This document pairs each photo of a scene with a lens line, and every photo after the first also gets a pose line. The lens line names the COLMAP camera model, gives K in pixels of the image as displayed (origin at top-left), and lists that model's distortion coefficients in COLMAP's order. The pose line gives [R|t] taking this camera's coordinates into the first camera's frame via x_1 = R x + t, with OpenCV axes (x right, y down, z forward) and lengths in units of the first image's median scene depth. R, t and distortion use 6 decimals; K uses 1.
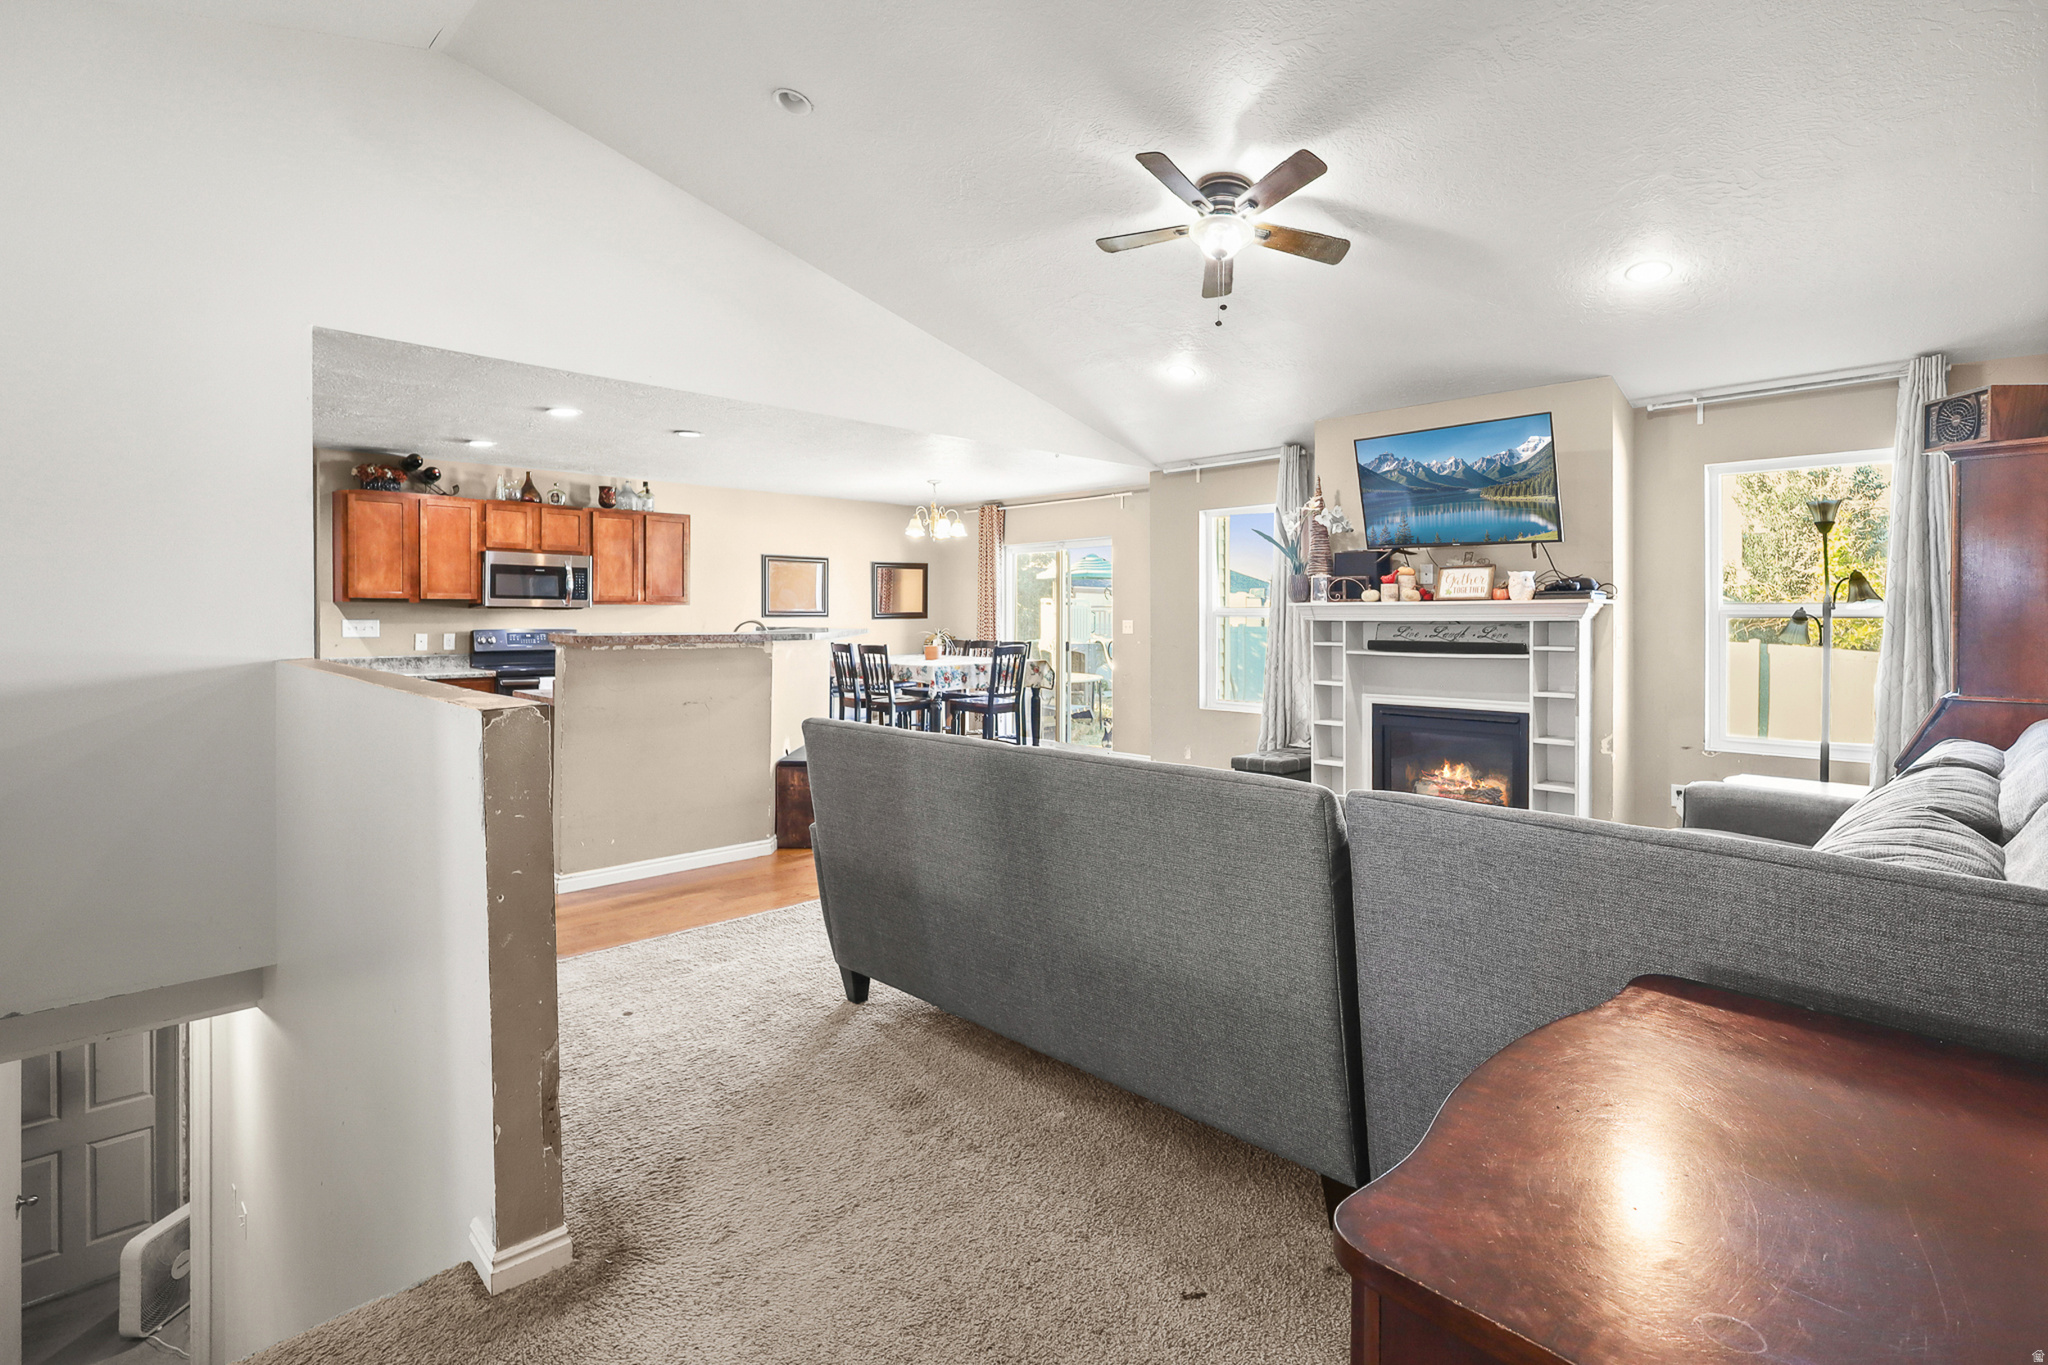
lens RADIAL K [[967.8, 0, 1028.9], [0, 967.8, 623.7], [0, 0, 1]] dist [-0.003194, -0.000385]
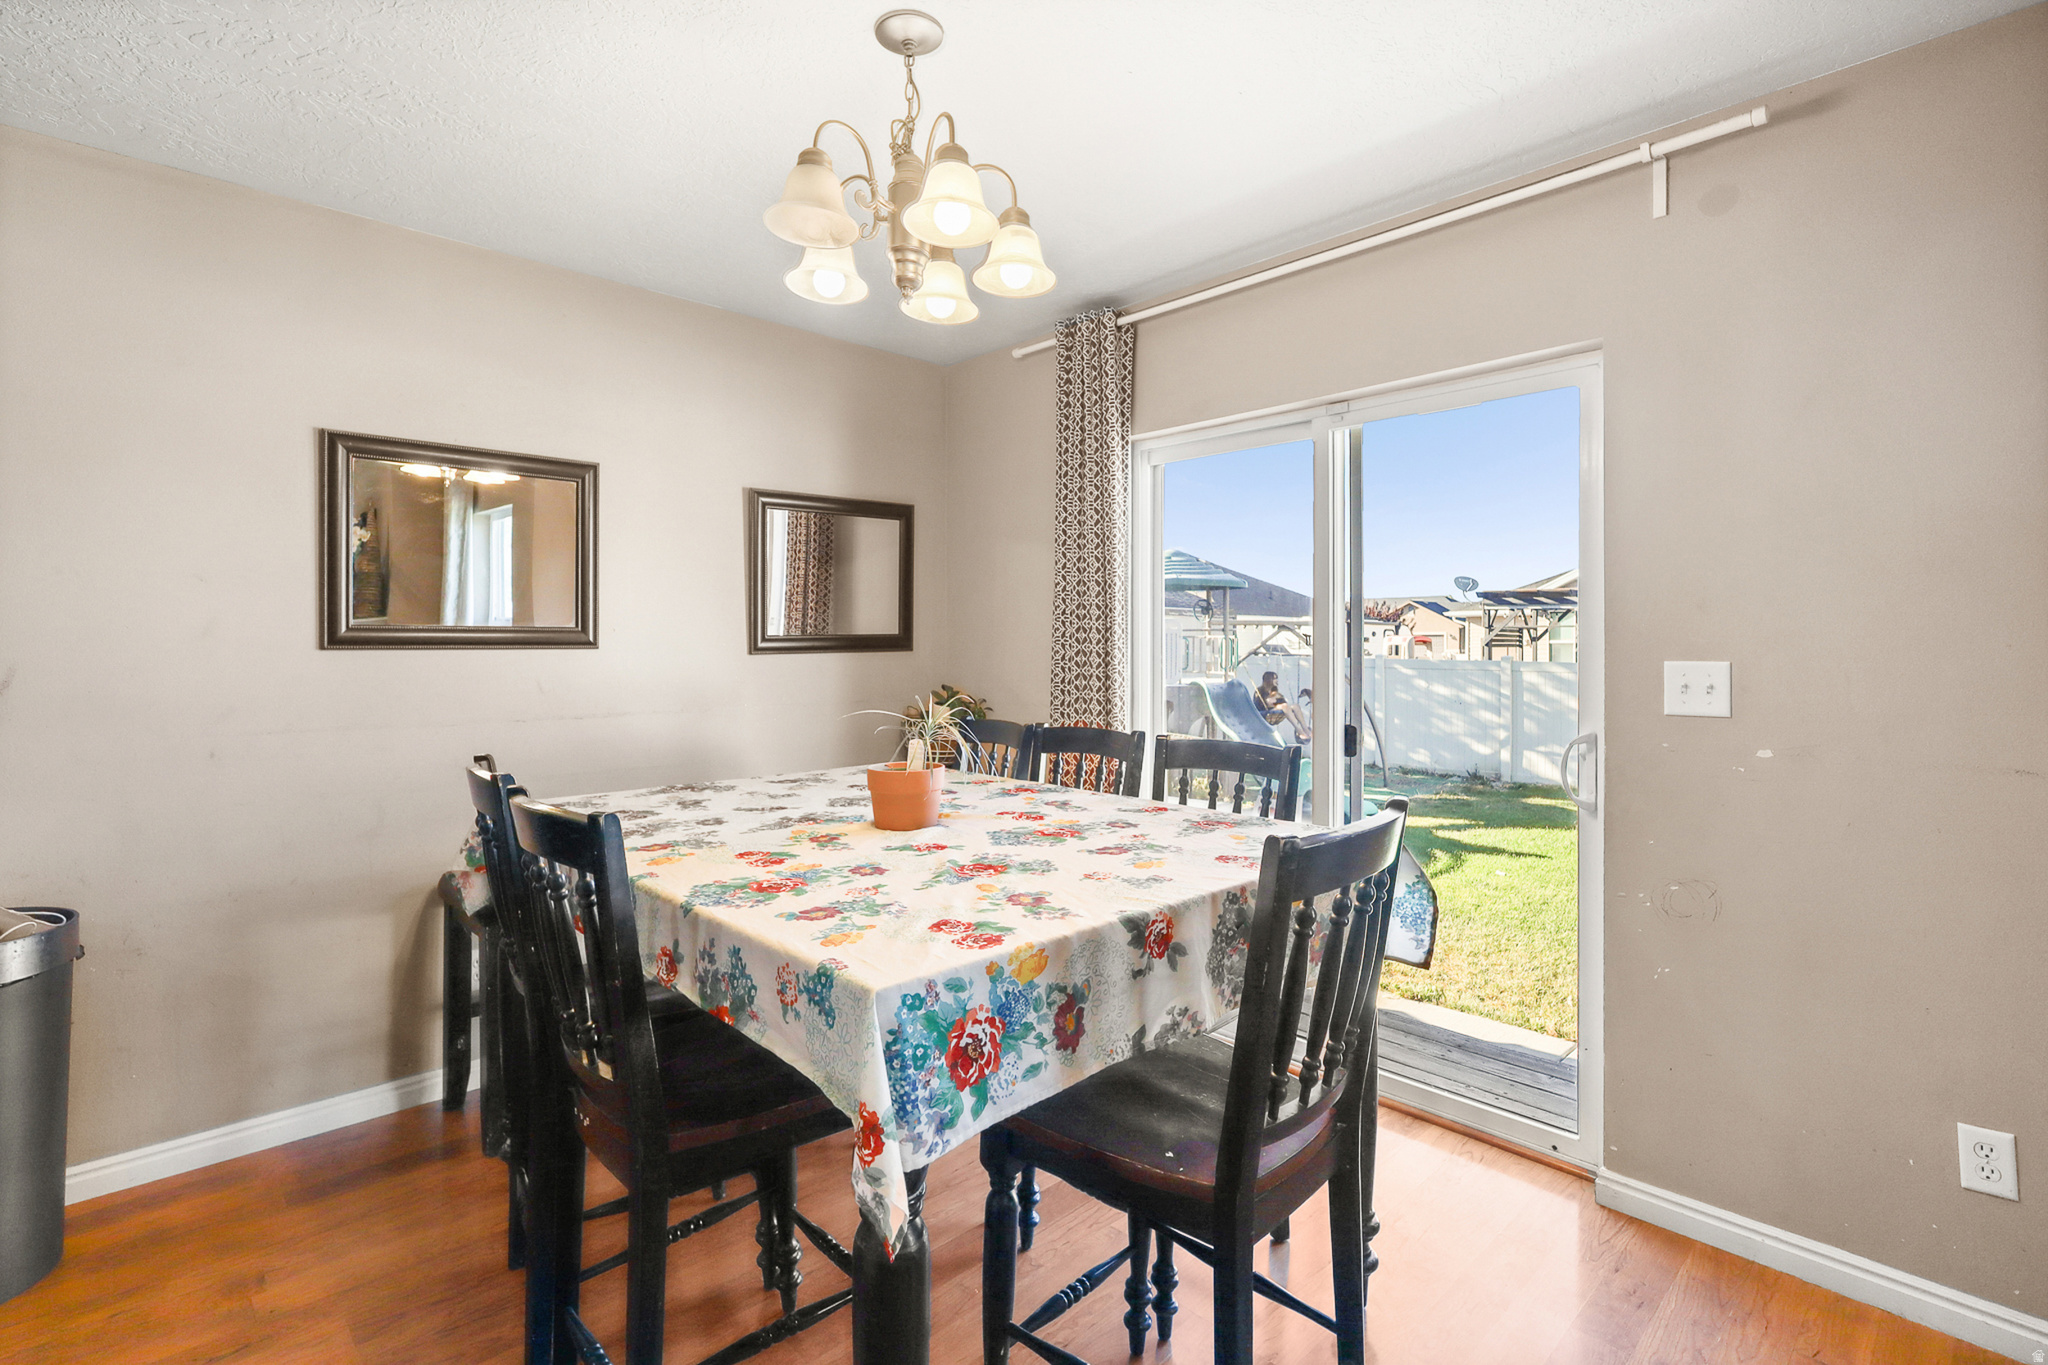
lens RADIAL K [[964.7, 0, 1027.9], [0, 964.7, 641.6], [0, 0, 1]] dist [0.002956, 0.000509]
pose [[0.999860, 0.000590, -0.016712, -0.076838], [-0.000761, 0.999948, -0.010180, -0.007517], [0.016705, 0.010191, 0.999809, 0.896950]]
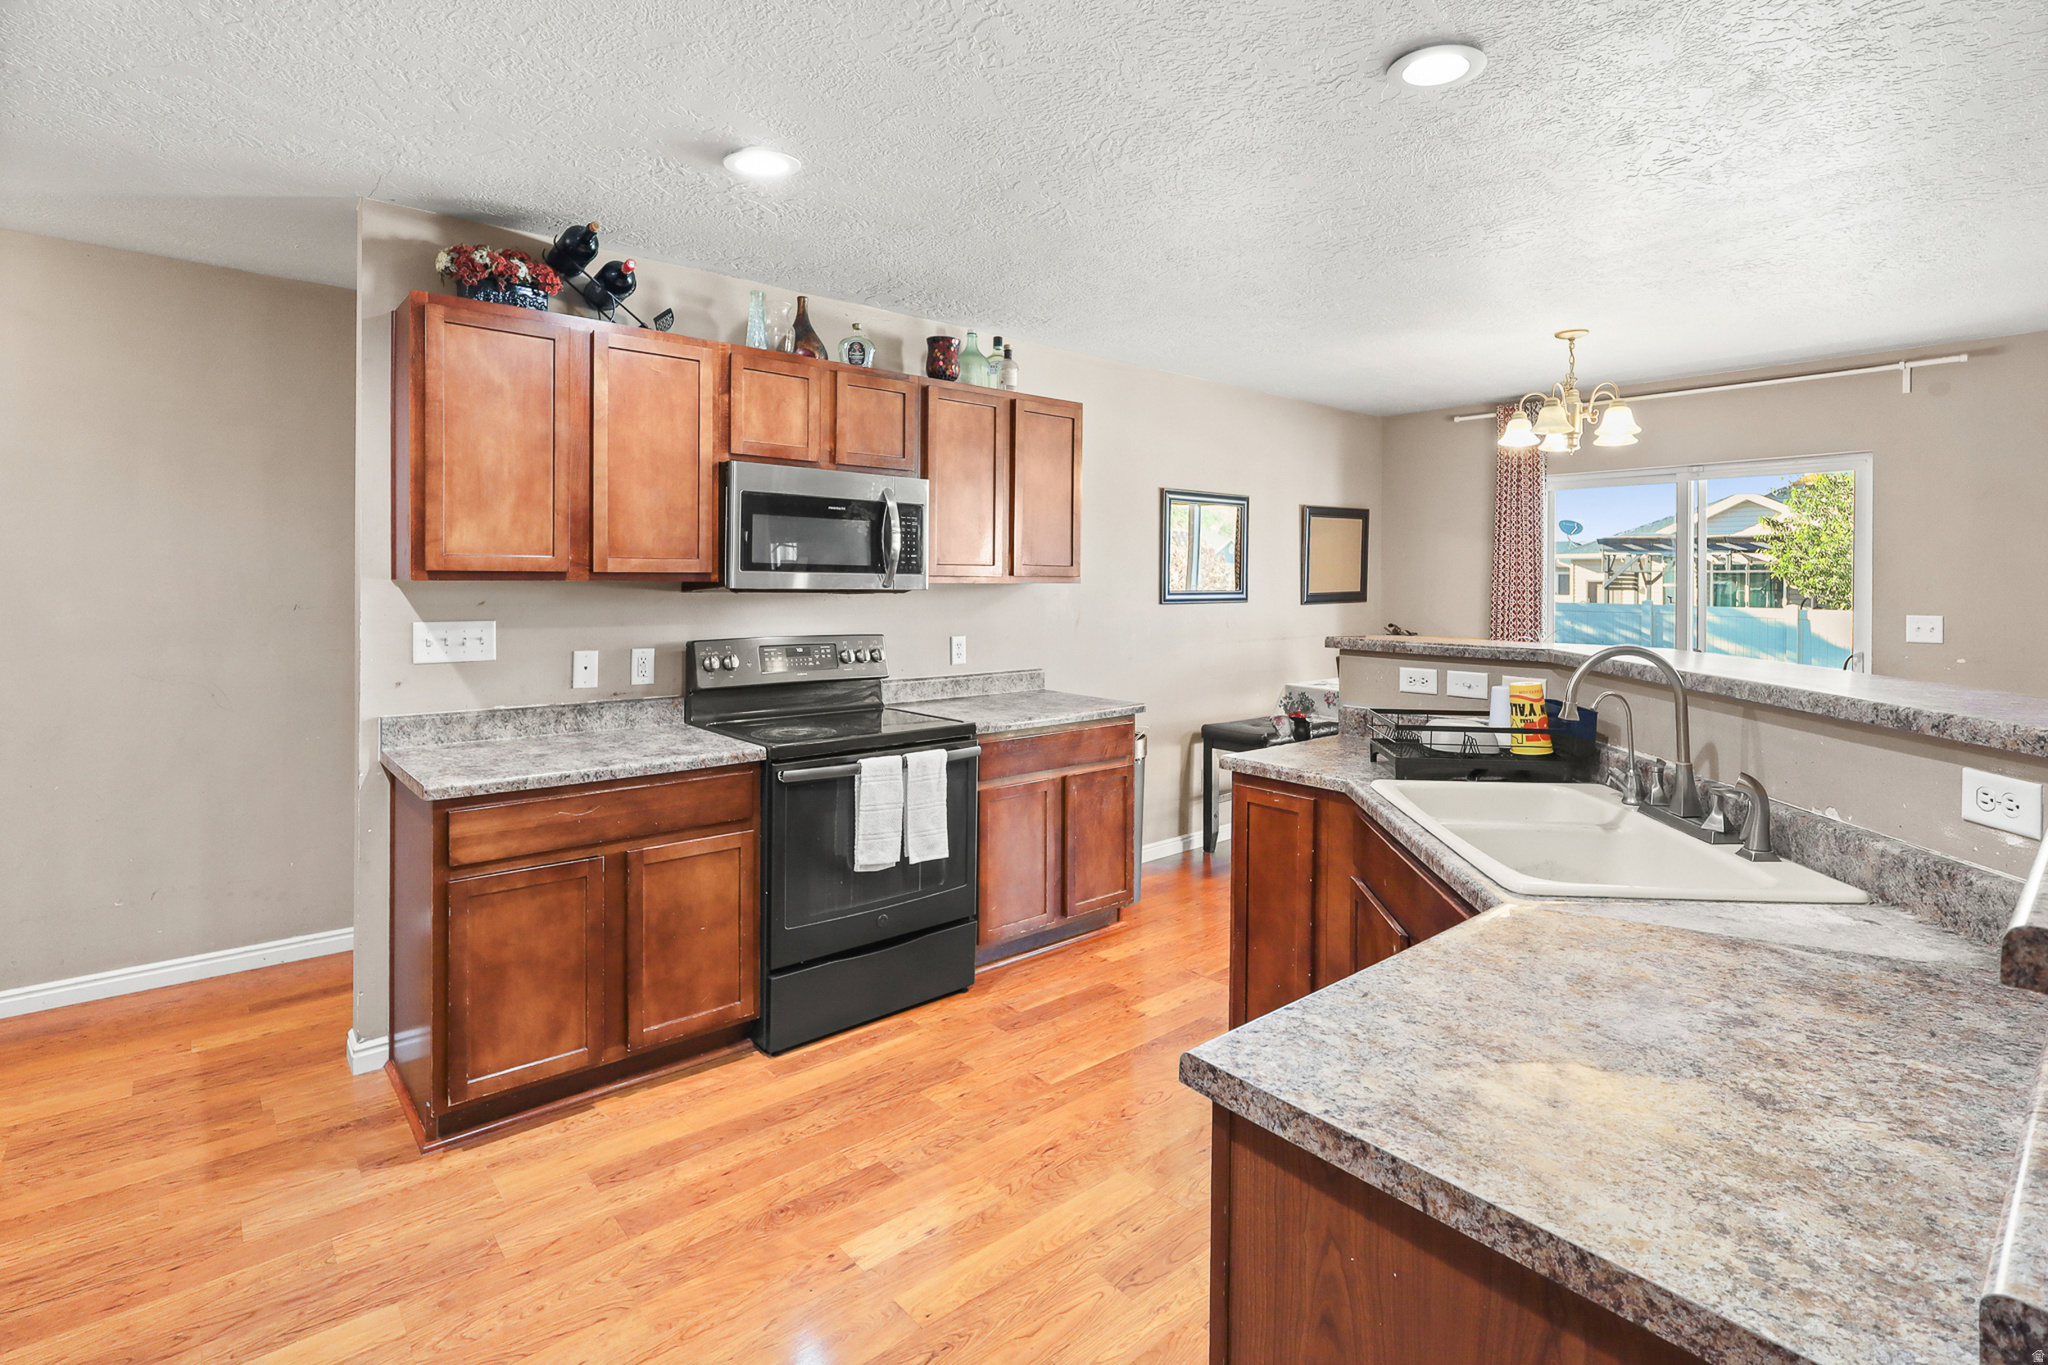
lens RADIAL K [[976.9, 0, 1030.4], [0, 976.9, 585.1], [0, 0, 1]] dist [-0.004204, -0.000371]
pose [[0.997693, 0.005688, -0.067652, -0.388533], [-0.005872, 0.999980, -0.002535, -0.018930], [0.067636, 0.002926, 0.997706, 0.558386]]
